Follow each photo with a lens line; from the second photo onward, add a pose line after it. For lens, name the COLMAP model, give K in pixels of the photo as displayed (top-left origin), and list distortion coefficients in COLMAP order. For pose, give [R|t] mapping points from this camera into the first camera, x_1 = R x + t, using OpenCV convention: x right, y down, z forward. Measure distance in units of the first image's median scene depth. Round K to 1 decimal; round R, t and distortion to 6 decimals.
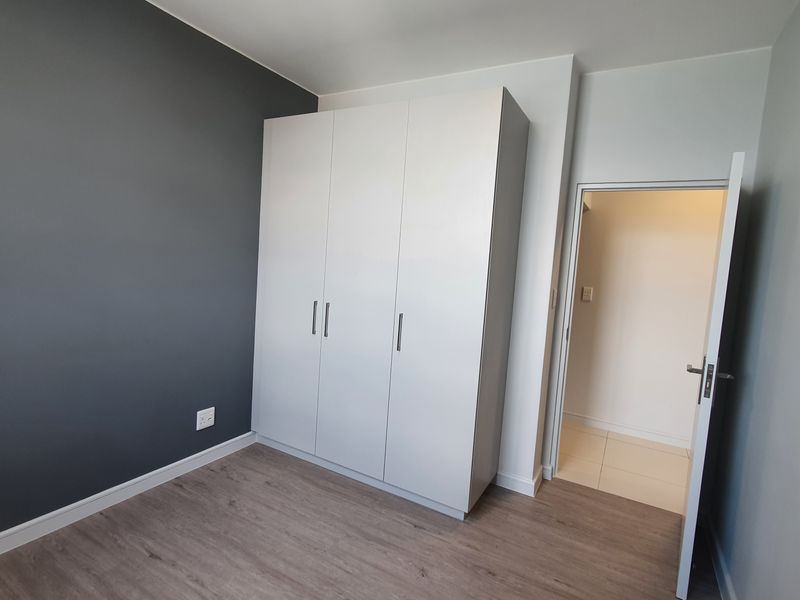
lens RADIAL K [[423.0, 0, 400.0], [0, 423.0, 300.0], [0, 0, 1]] dist [-0.000441, -0.002467]
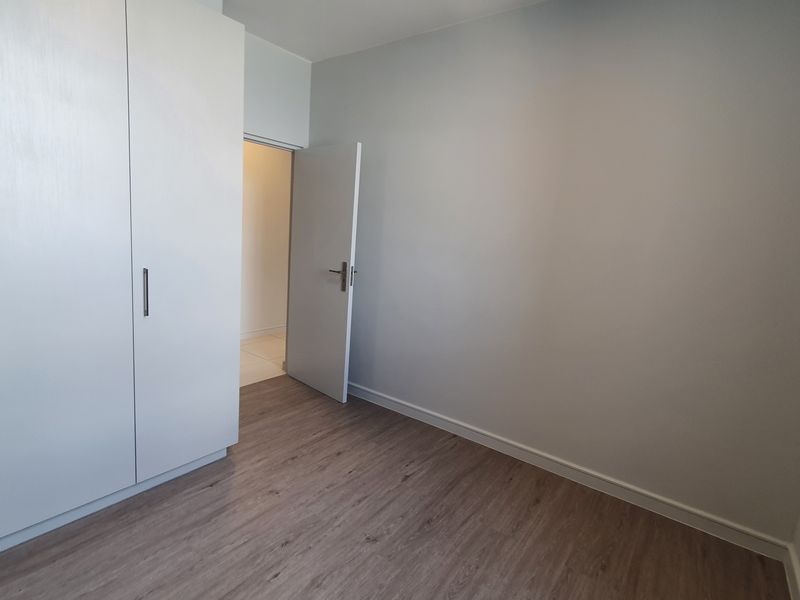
lens RADIAL K [[423.0, 0, 400.0], [0, 423.0, 300.0], [0, 0, 1]] dist [-0.000441, -0.002467]
pose [[0.117142, -0.224093, 0.967502, -0.783114], [0.037125, 0.974516, 0.221223, -0.073357], [-0.992421, 0.010004, 0.122477, 0.477971]]
